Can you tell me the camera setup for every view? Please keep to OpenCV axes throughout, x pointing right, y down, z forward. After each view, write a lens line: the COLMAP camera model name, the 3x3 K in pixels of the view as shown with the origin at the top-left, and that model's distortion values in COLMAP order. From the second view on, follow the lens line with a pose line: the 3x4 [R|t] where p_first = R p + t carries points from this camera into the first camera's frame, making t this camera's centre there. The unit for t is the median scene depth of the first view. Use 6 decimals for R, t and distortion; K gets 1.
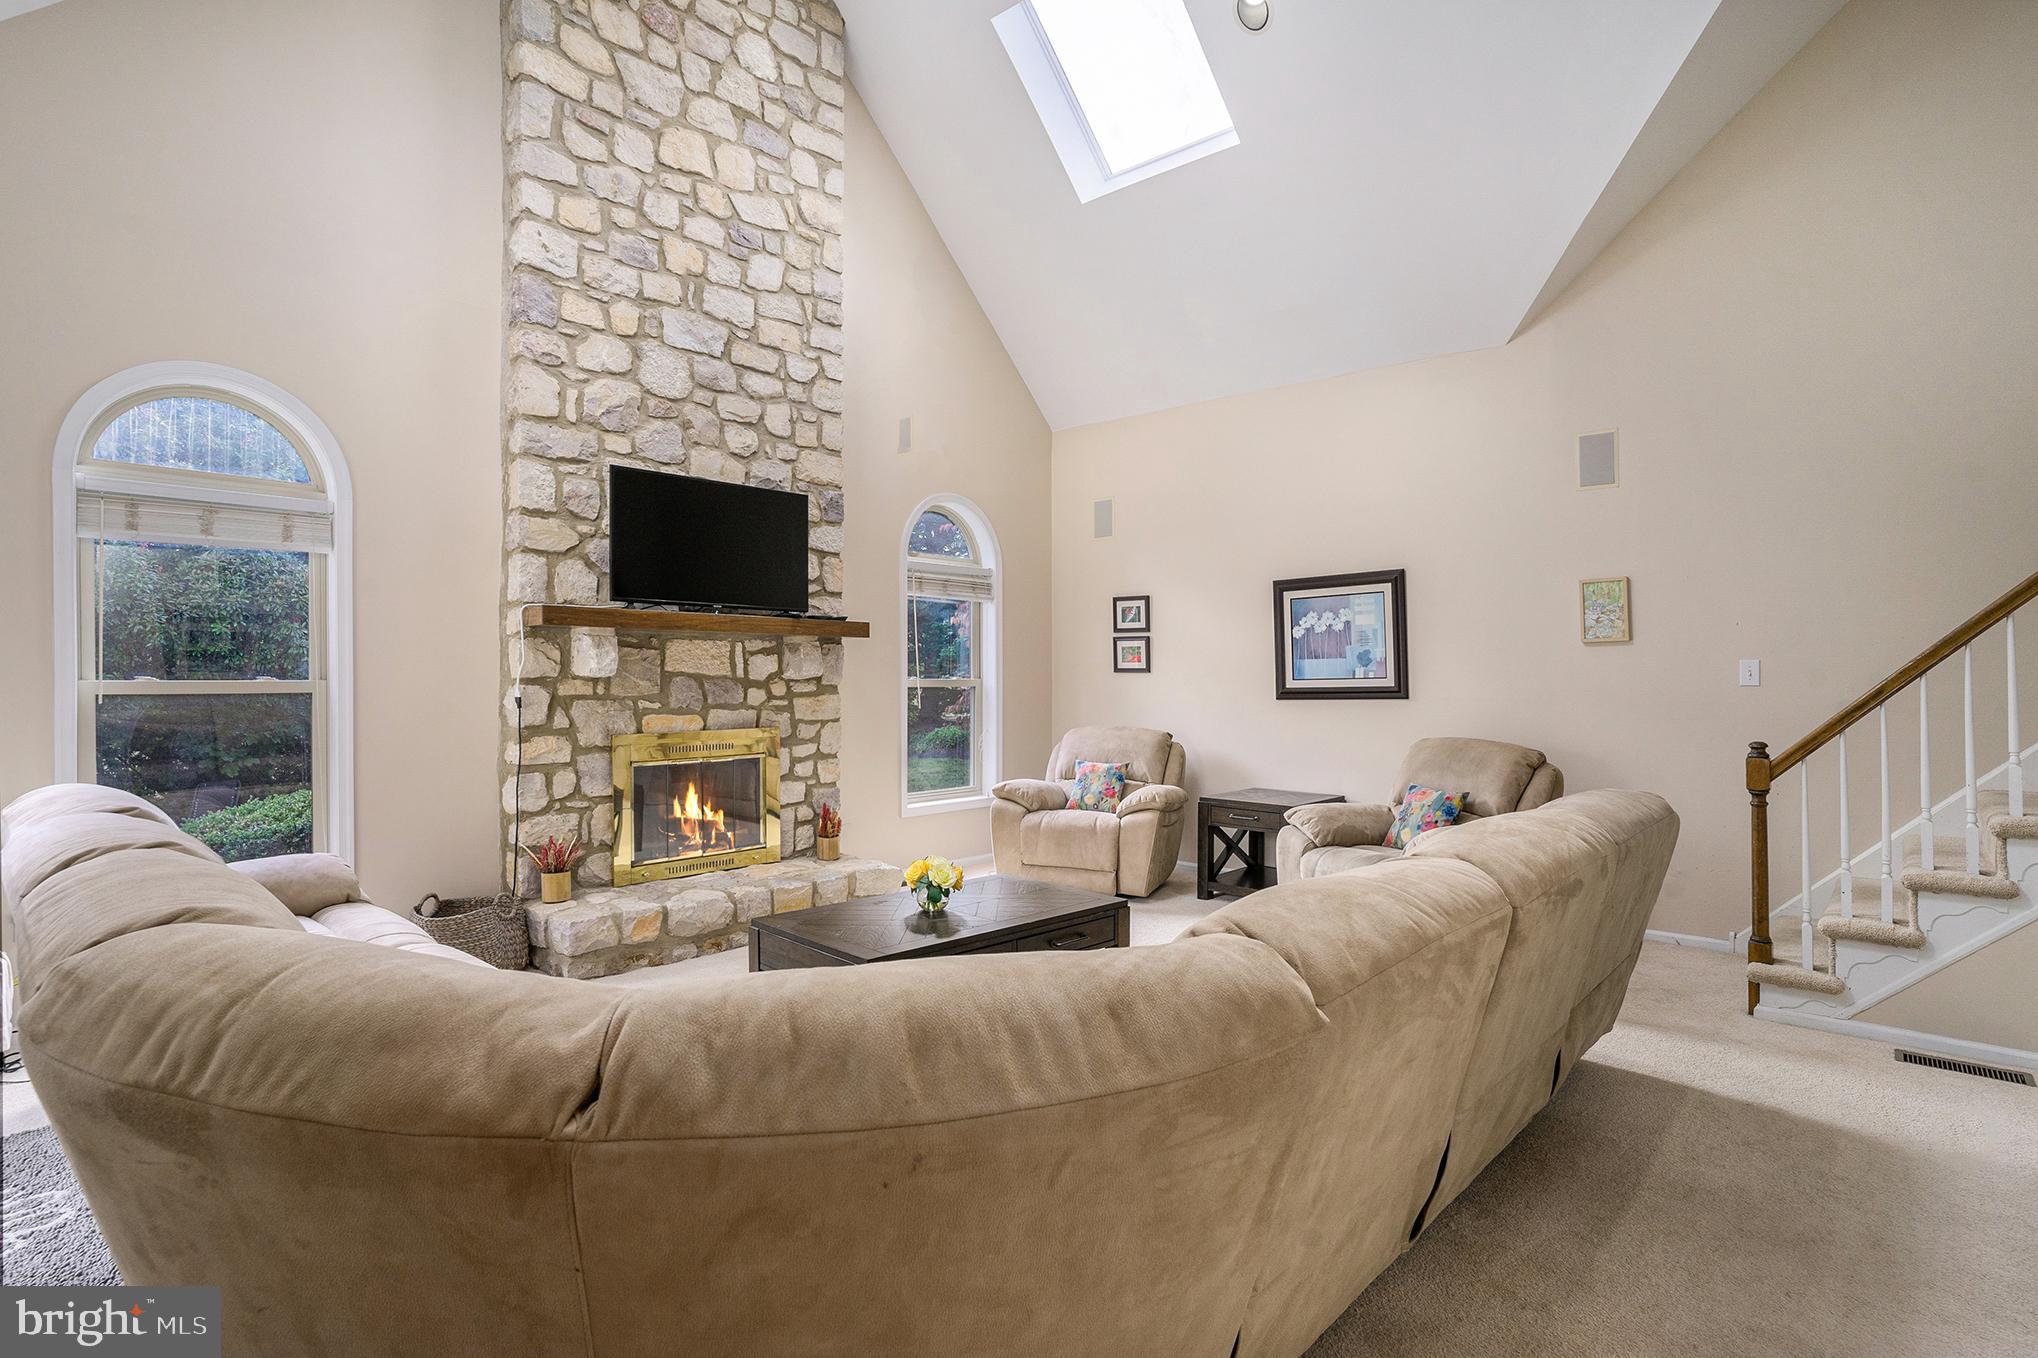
lens RADIAL K [[1005.9, 0, 978.3], [0, 1005.9, 675.7], [0, 0, 1]] dist [-0.062799, 0.022613]
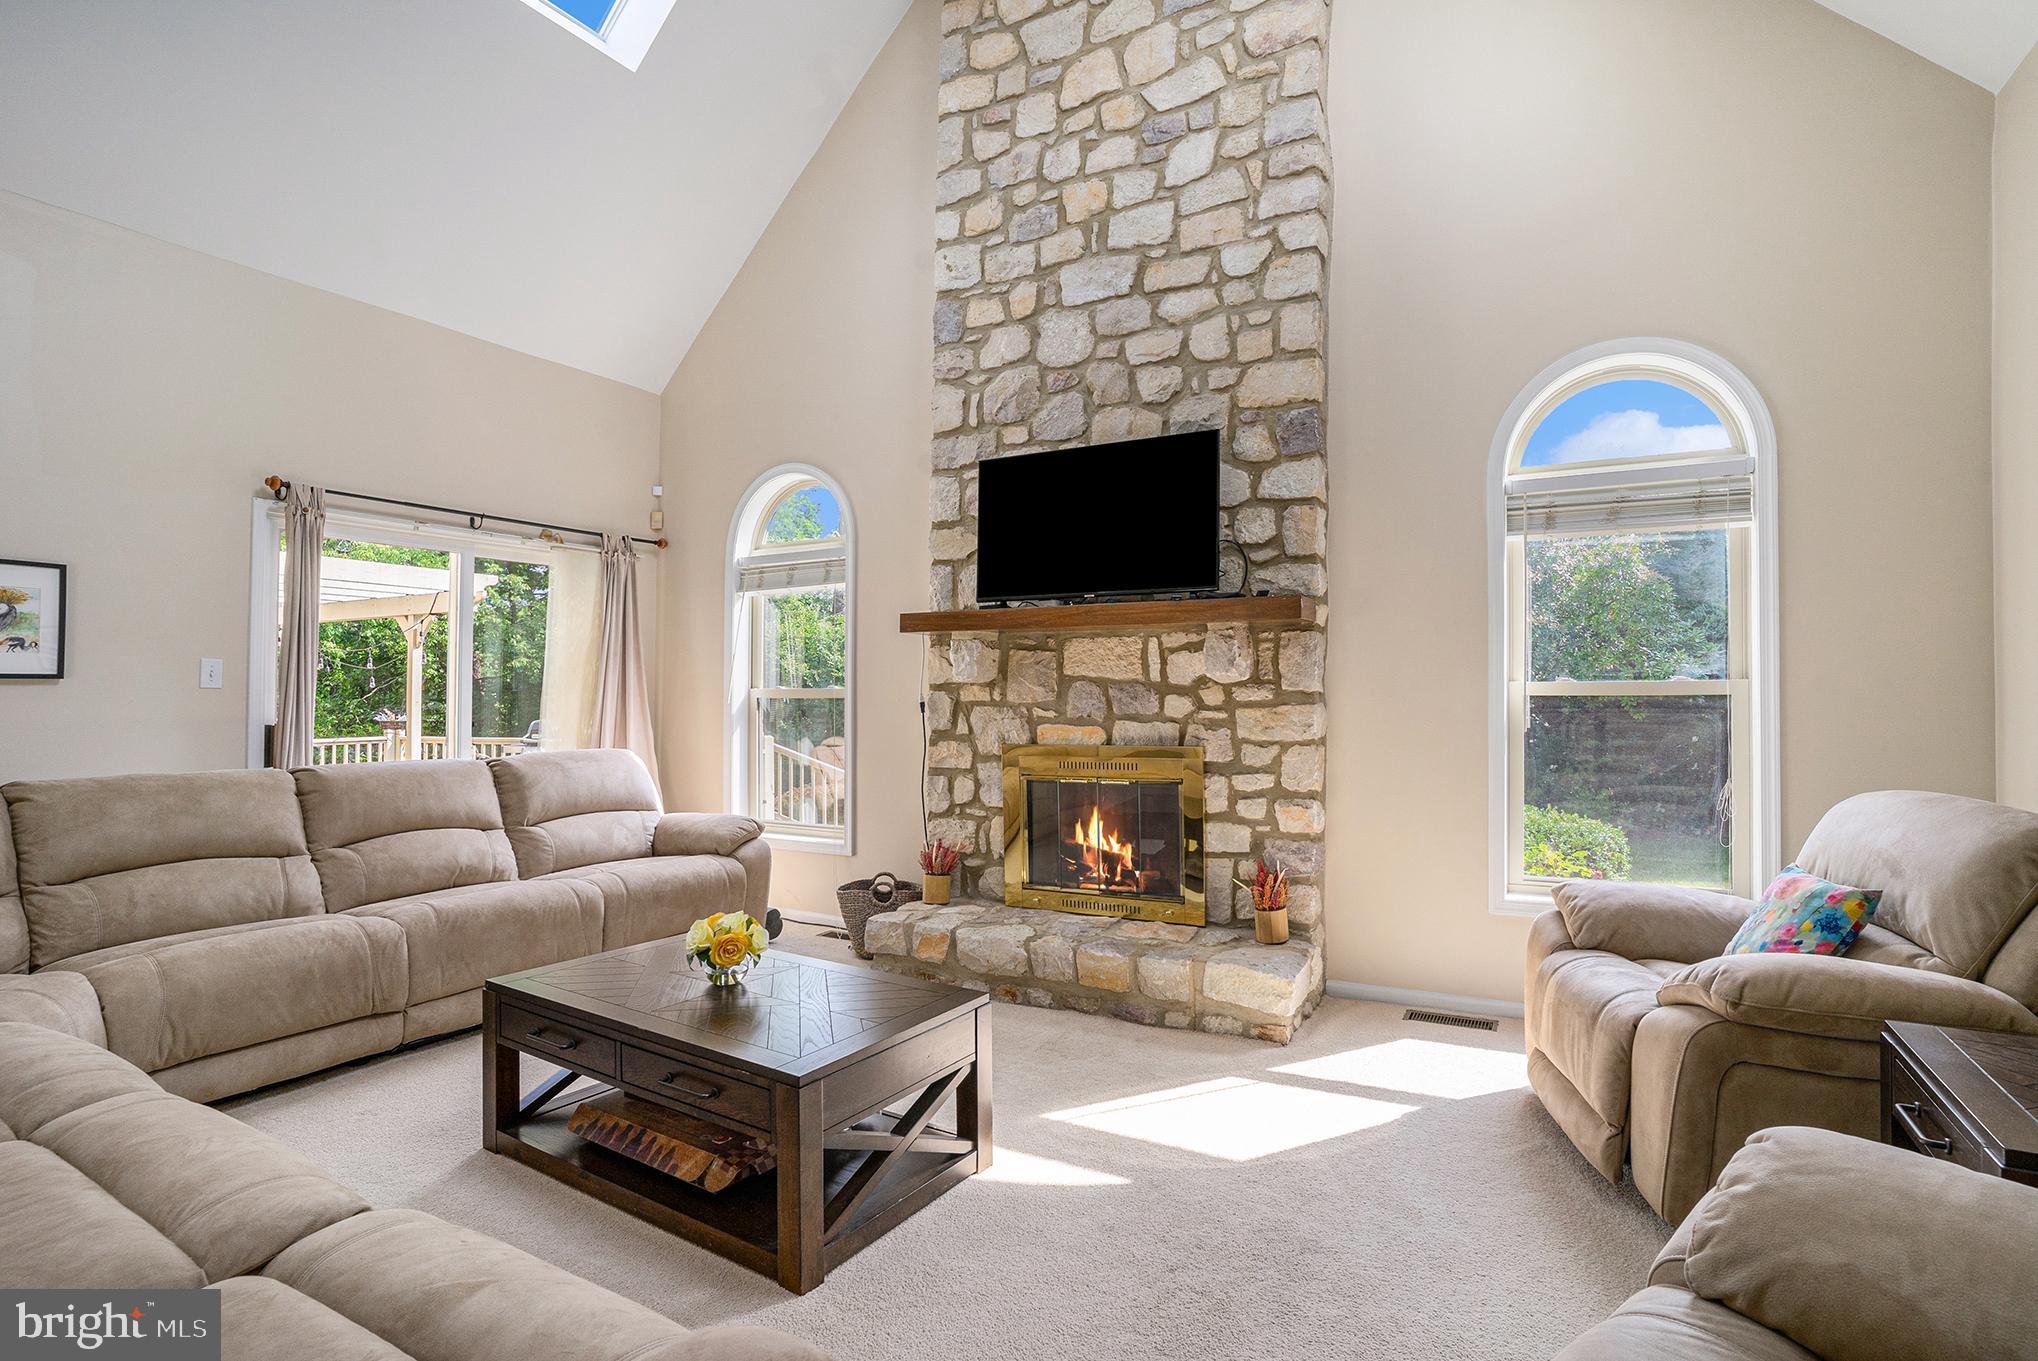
lens RADIAL K [[1005.9, 0, 1012.6], [0, 1005.9, 666.7], [0, 0, 1]] dist [-0.062799, 0.022613]
pose [[0.249674, -0.017454, -0.968173, 0.518932], [0.008775, 0.999837, -0.015762, 0.001213], [0.968290, -0.004560, 0.249786, 0.710271]]
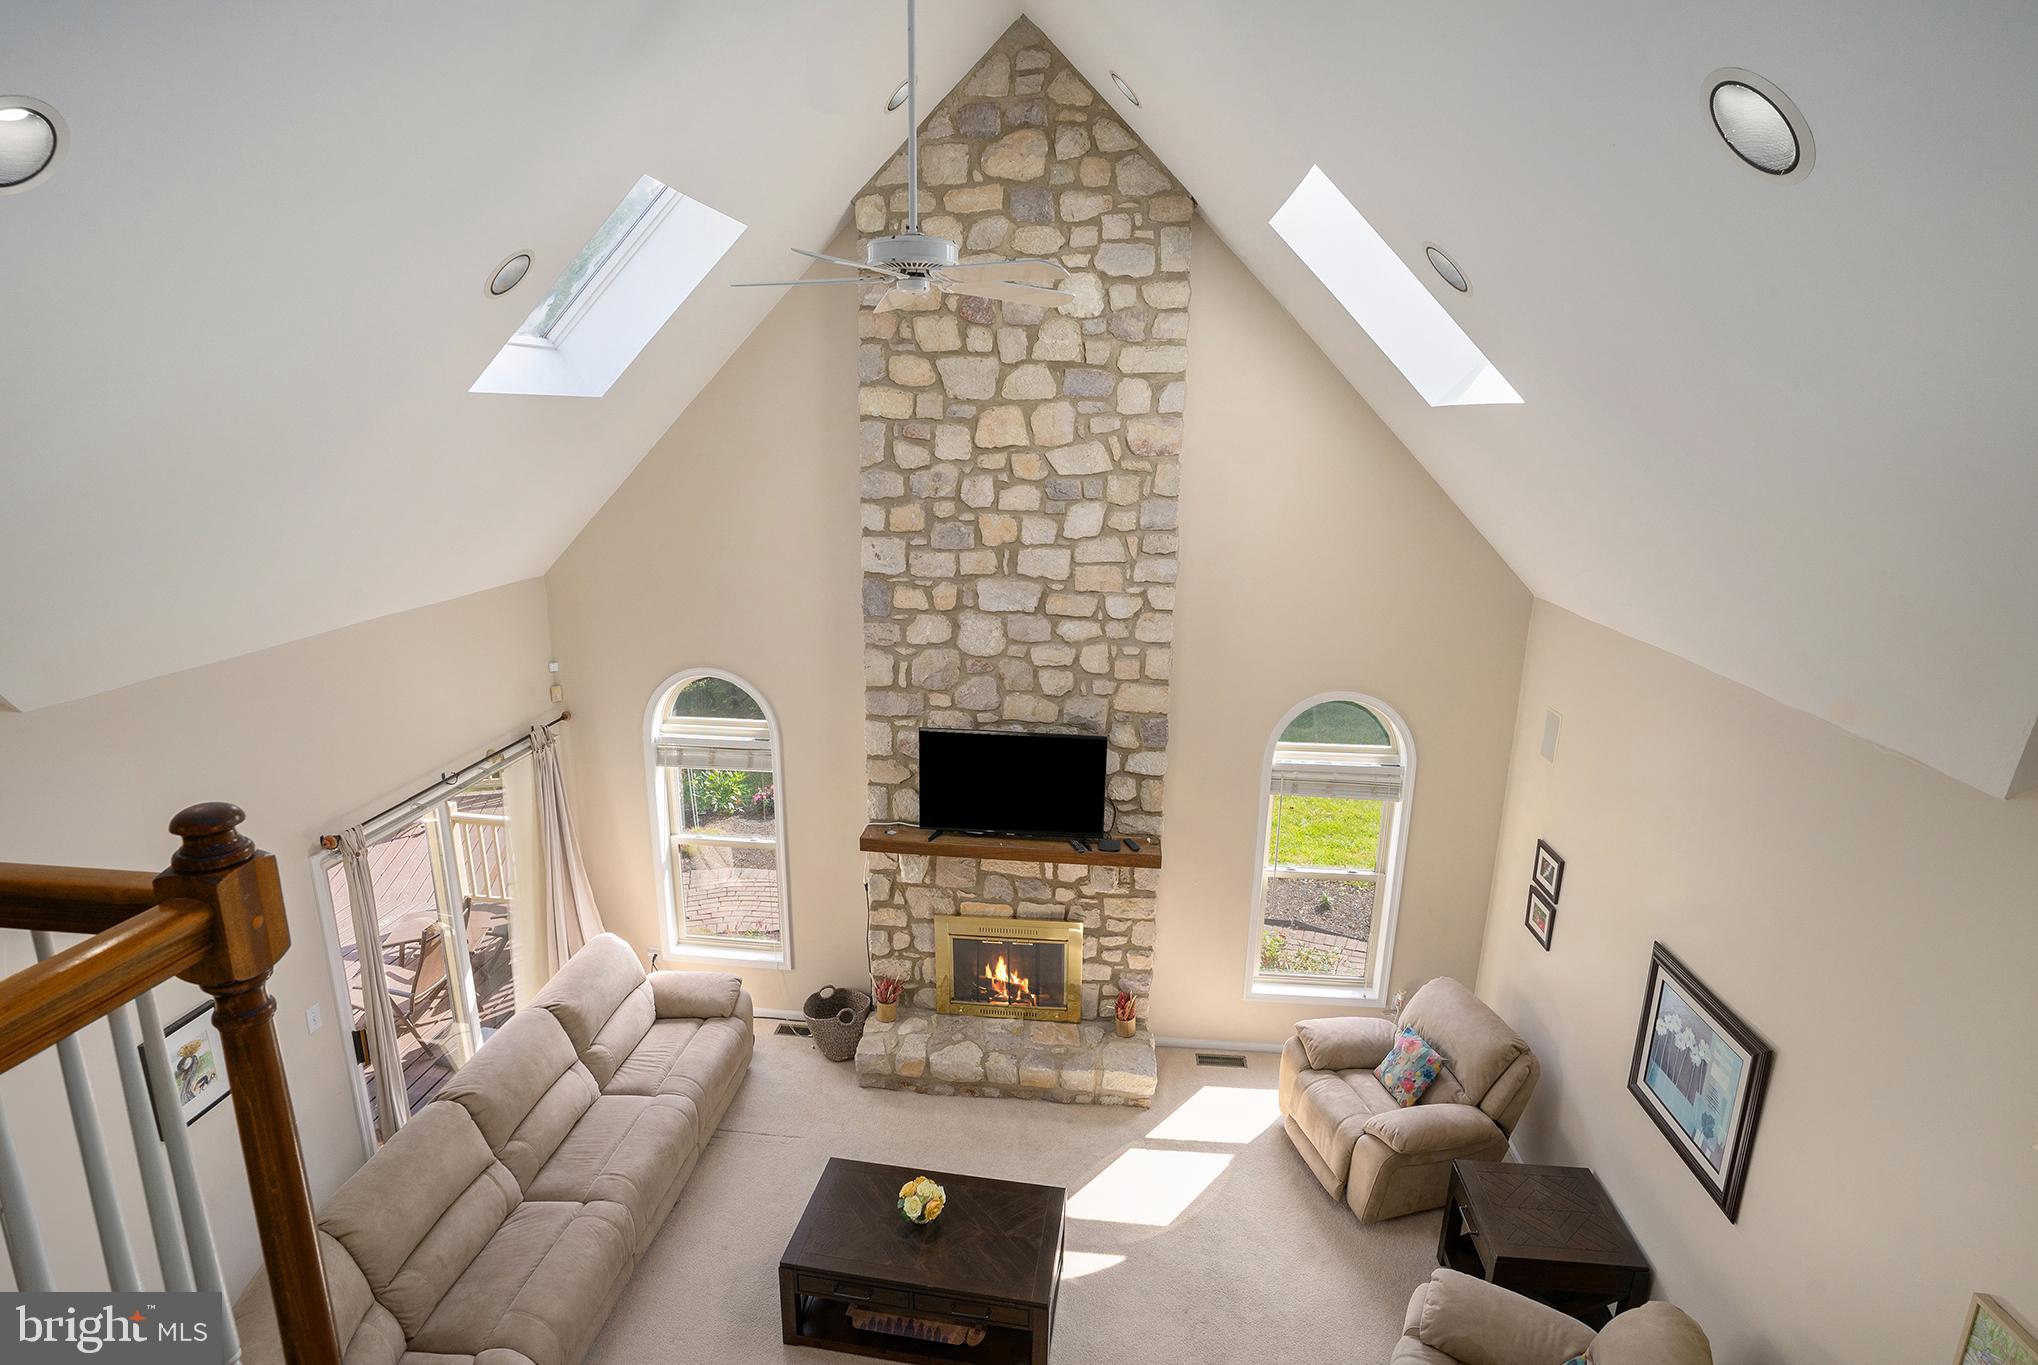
lens RADIAL K [[1005.9, 0, 999.3], [0, 1005.9, 680.9], [0, 0, 1]] dist [-0.062799, 0.022613]
pose [[0.601791, 0.196796, -0.774028, 0.615043], [0.002596, 0.968679, 0.248304, -0.534112], [0.798649, -0.151436, 0.582431, 0.305582]]
